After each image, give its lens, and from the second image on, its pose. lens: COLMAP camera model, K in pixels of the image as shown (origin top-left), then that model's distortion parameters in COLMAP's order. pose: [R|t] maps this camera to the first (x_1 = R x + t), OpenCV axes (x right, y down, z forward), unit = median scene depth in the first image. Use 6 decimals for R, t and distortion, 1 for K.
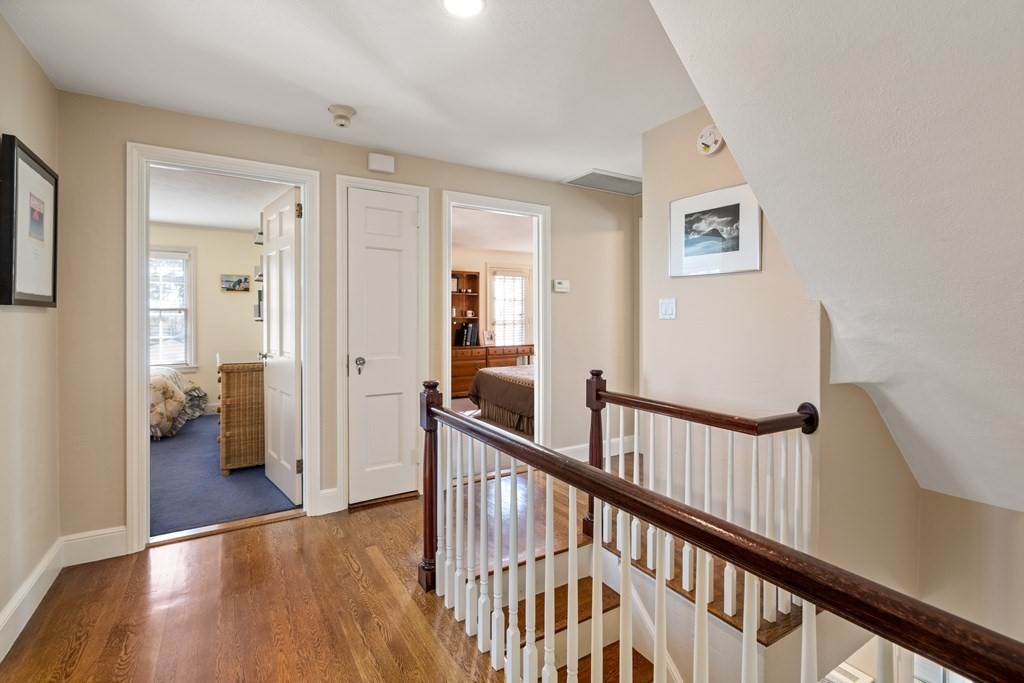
lens RADIAL K [[470.6, 0, 511.8], [0, 470.6, 331.4], [0, 0, 1]] dist [-0.002637, -0.000175]
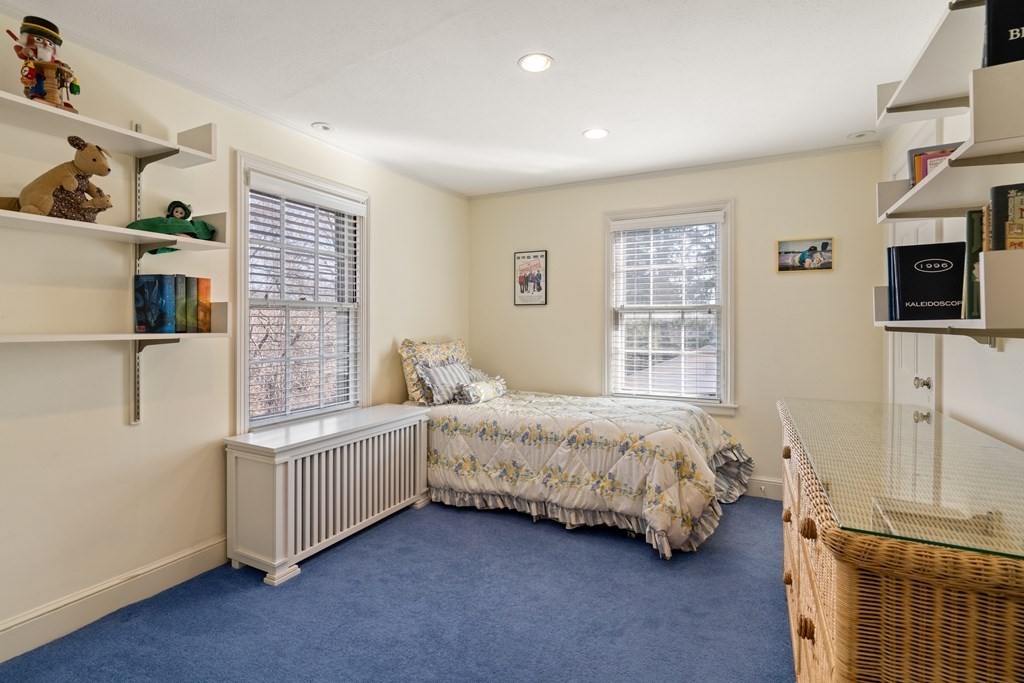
lens RADIAL K [[479.7, 0, 510.7], [0, 479.7, 308.1], [0, 0, 1]] dist [-0.002377, -0.000148]
pose [[0.515032, -0.027642, -0.856725, -0.251040], [-0.017845, 0.998918, -0.042957, -0.013321], [0.856985, 0.037412, 0.513982, 0.376357]]
